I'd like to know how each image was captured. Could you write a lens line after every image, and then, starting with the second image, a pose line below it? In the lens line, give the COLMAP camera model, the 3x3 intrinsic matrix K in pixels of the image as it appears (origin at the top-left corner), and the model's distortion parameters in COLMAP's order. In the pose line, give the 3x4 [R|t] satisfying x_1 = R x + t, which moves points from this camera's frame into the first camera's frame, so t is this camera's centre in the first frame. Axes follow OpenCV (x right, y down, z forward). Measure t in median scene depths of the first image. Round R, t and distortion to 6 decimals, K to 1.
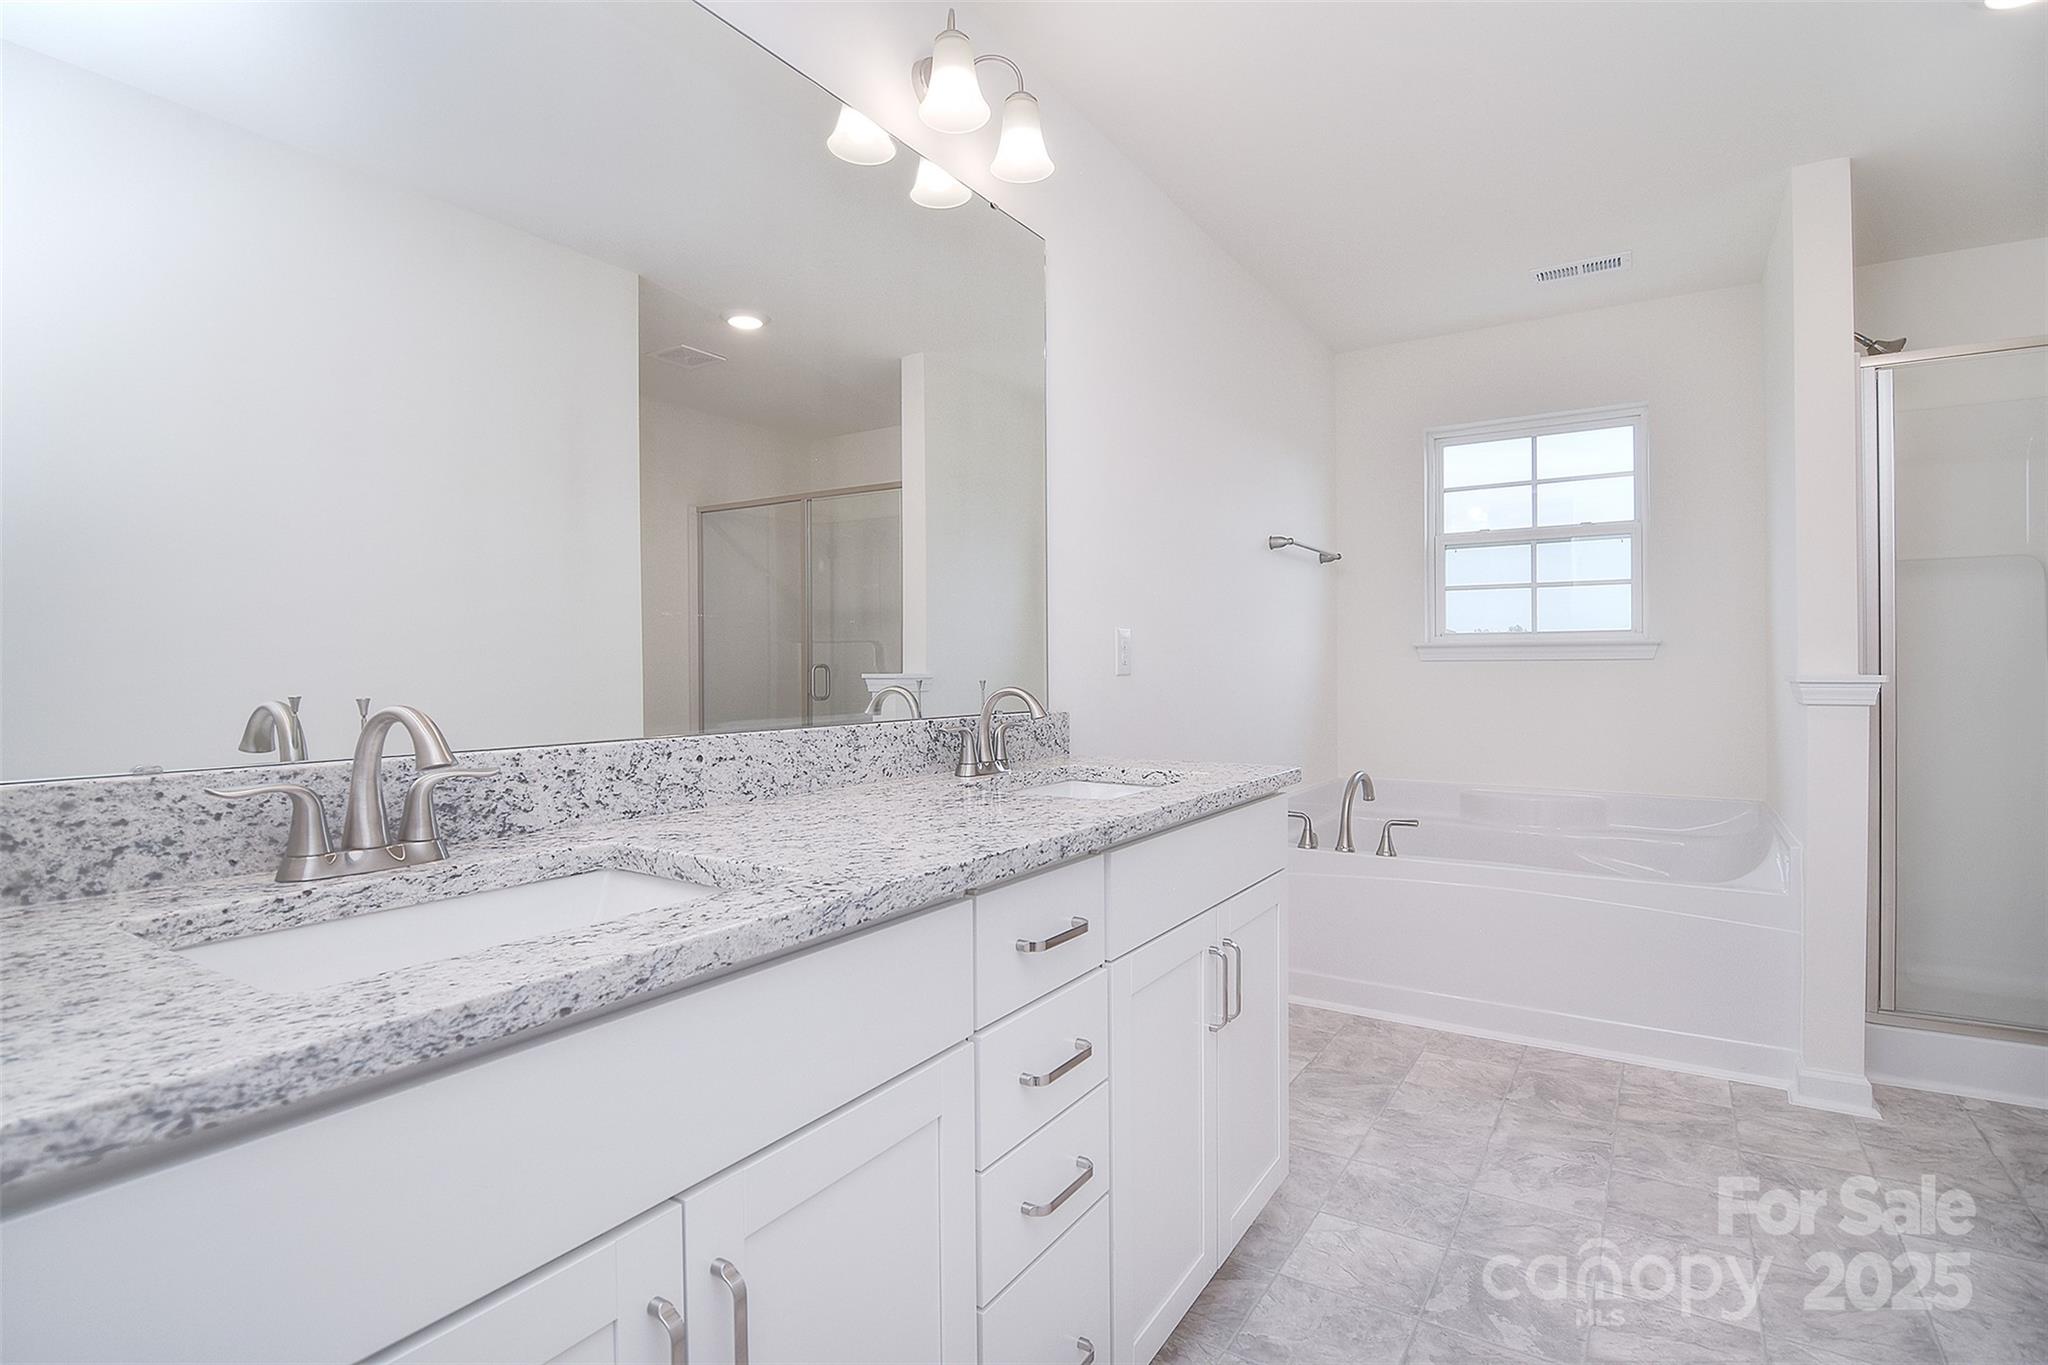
lens RADIAL K [[1001.0, 0, 1033.5], [0, 1001.0, 678.3], [0, 0, 1]] dist [-0.000395, -0.002275]
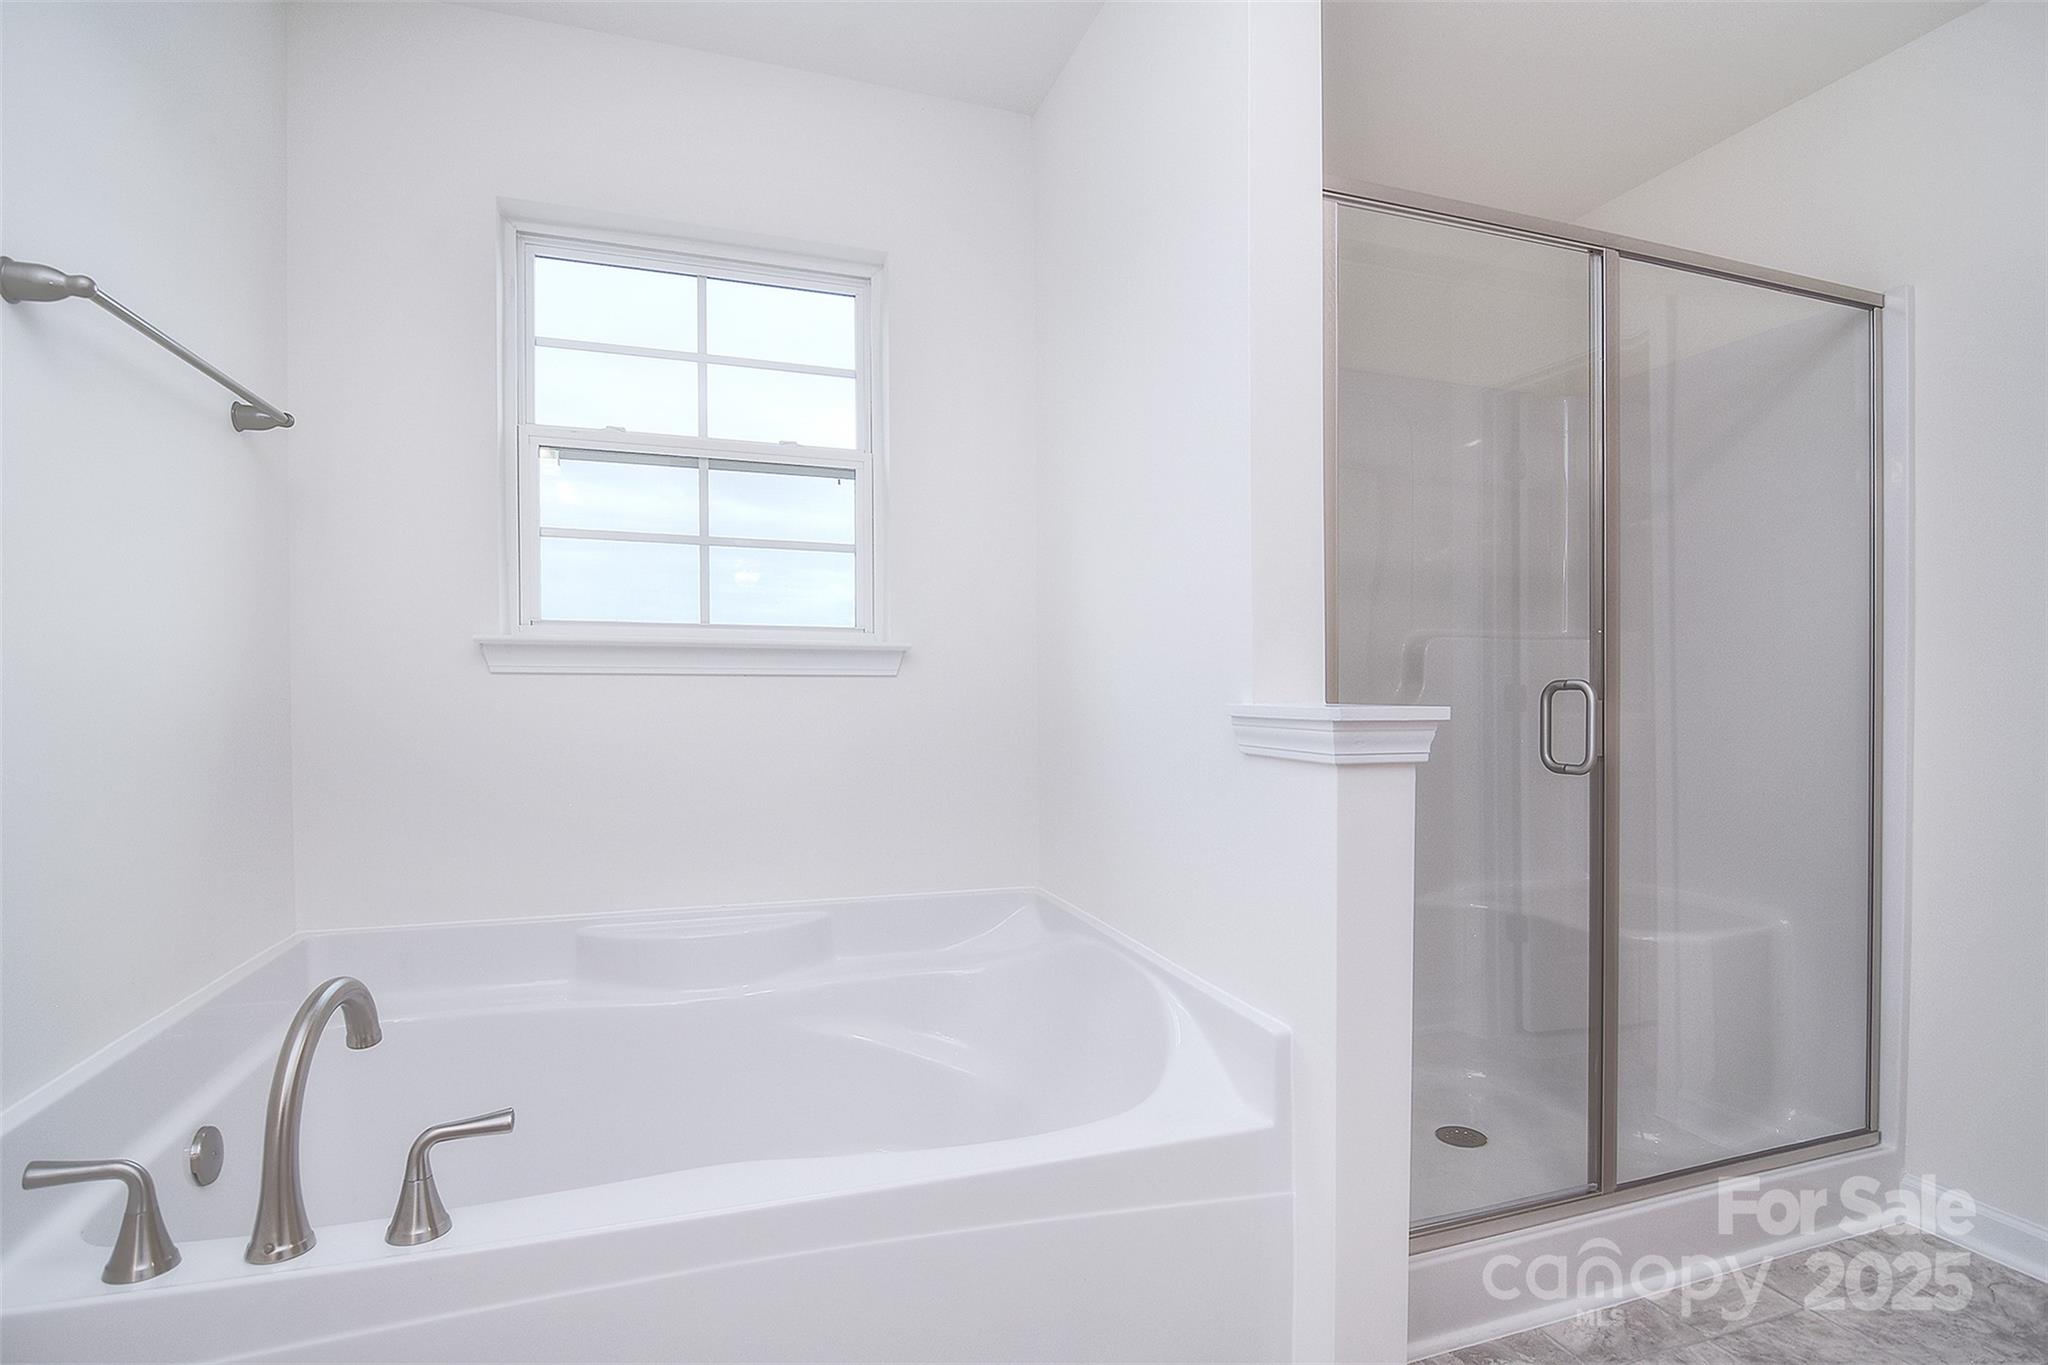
lens RADIAL K [[1001.0, 0, 1023.1], [0, 1001.0, 675.3], [0, 0, 1]] dist [-0.000395, -0.002275]
pose [[0.618319, 0.009647, 0.785868, 0.216315], [0.008337, 0.999788, -0.018833, -0.009278], [-0.785883, 0.018196, 0.618107, 0.643568]]
